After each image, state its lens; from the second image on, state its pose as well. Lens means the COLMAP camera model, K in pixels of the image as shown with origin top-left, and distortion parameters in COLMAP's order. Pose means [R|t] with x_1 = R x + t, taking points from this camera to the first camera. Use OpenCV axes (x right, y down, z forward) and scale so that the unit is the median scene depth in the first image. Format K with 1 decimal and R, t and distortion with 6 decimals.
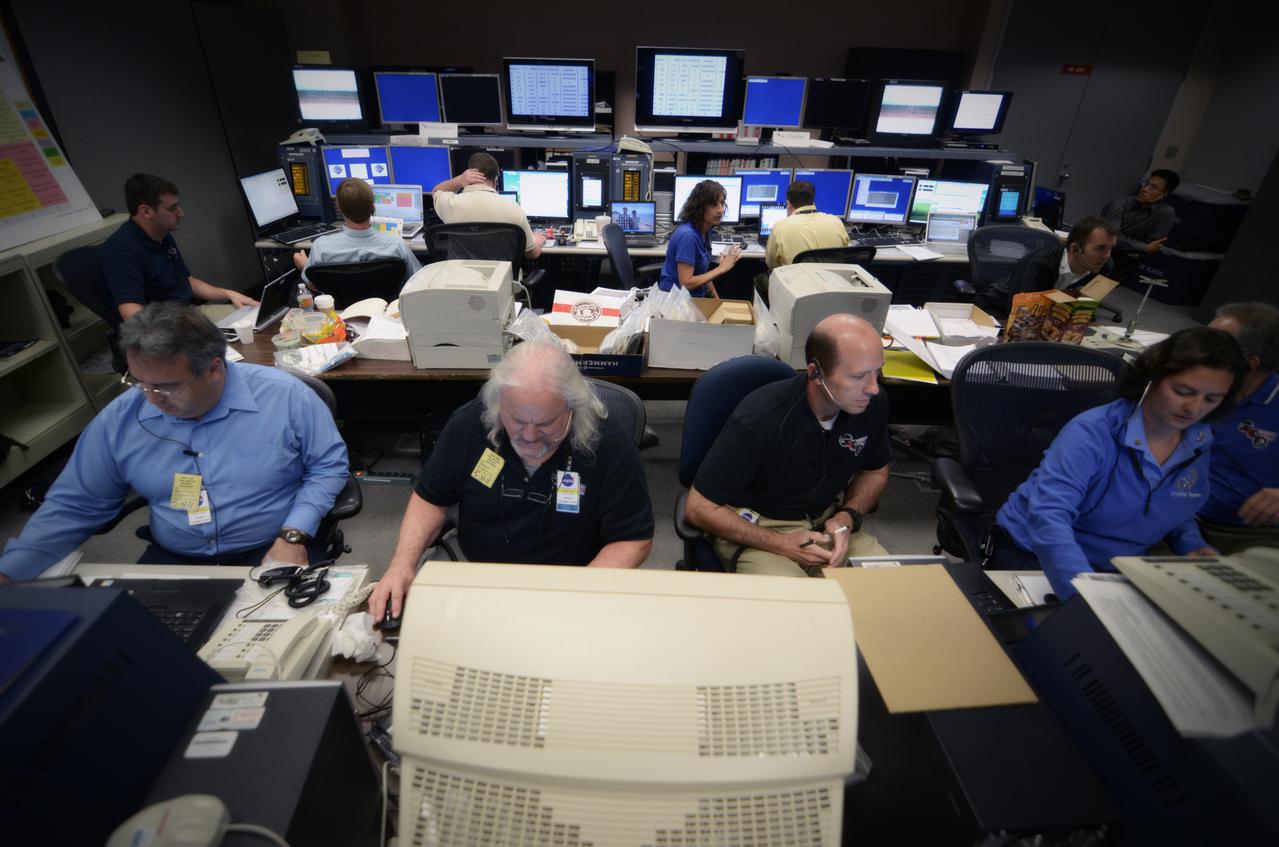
lens RADIAL K [[613.5, 0, 626.4], [0, 613.5, 434.6], [0, 0, 1]] dist [-0.005273, -0.010722]
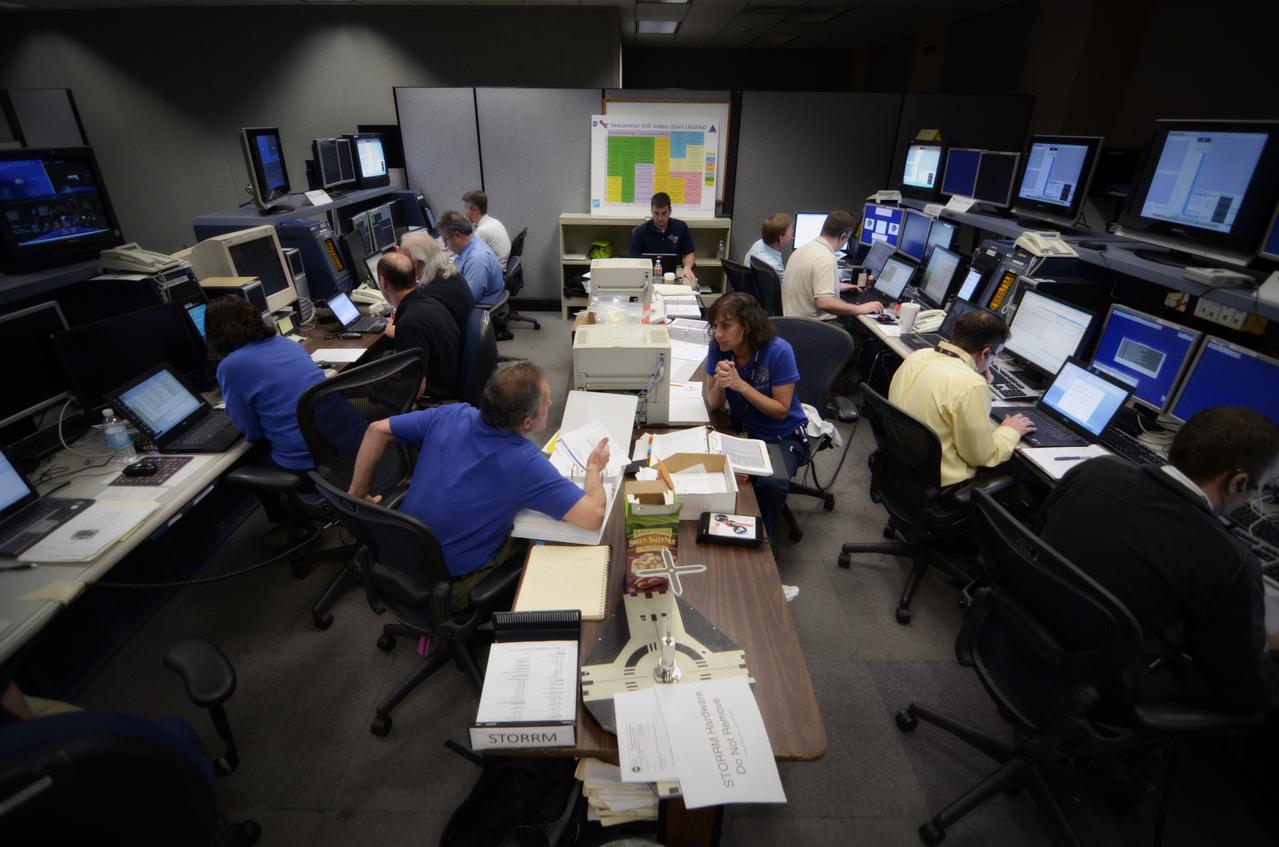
lens RADIAL K [[613.5, 0, 626.4], [0, 613.5, 434.6], [0, 0, 1]] dist [-0.005273, -0.010722]
pose [[-0.035436, 0.427753, -0.903201, 0.785512], [-0.530092, 0.758108, 0.379835, -0.306543], [0.847200, 0.492239, 0.199884, 0.530685]]
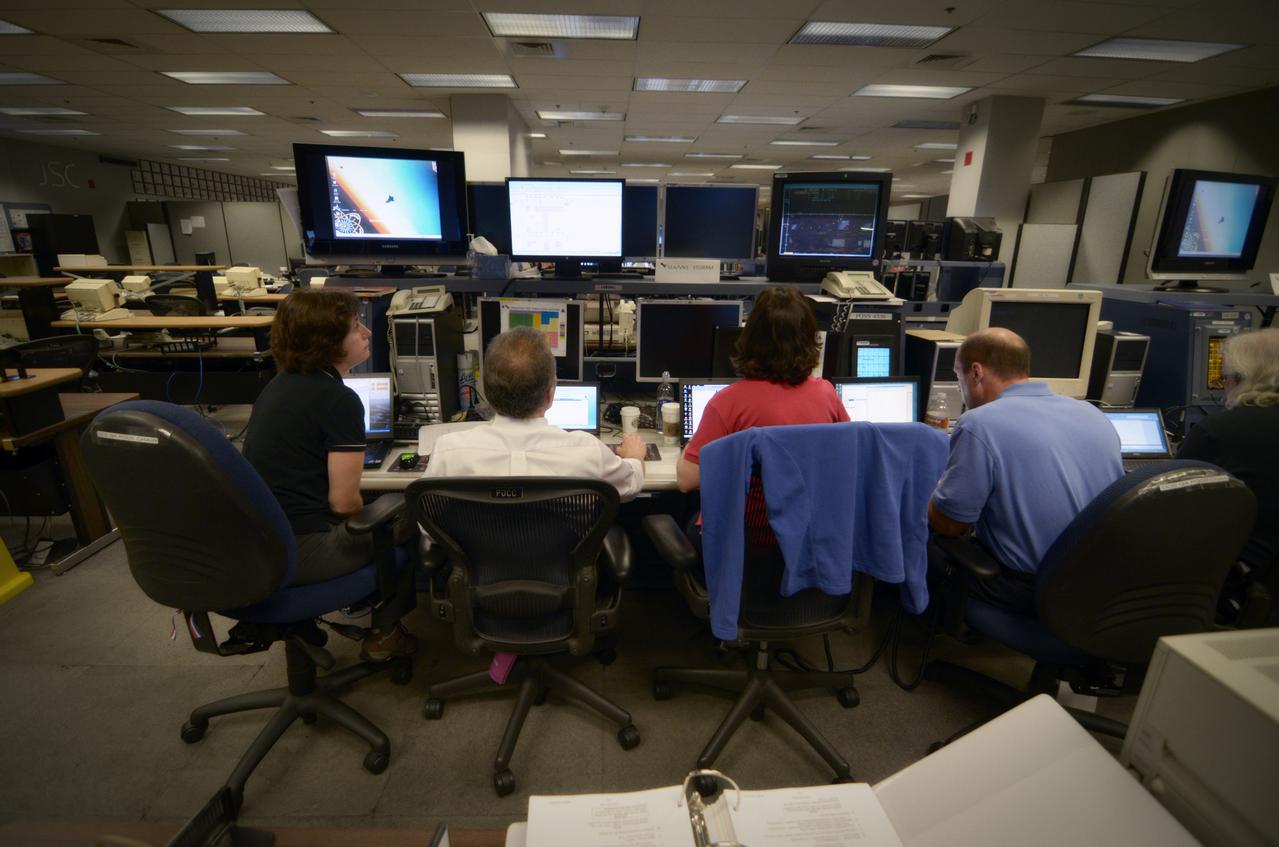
lens RADIAL K [[612.1, 0, 624.5], [0, 612.1, 433.7], [0, 0, 1]] dist [-0.004353, -0.011375]
pose [[-0.999084, -0.037728, -0.020214, 0.397814], [-0.039985, 0.654163, 0.755296, -0.278609], [-0.015272, 0.755412, -0.655072, 0.627143]]
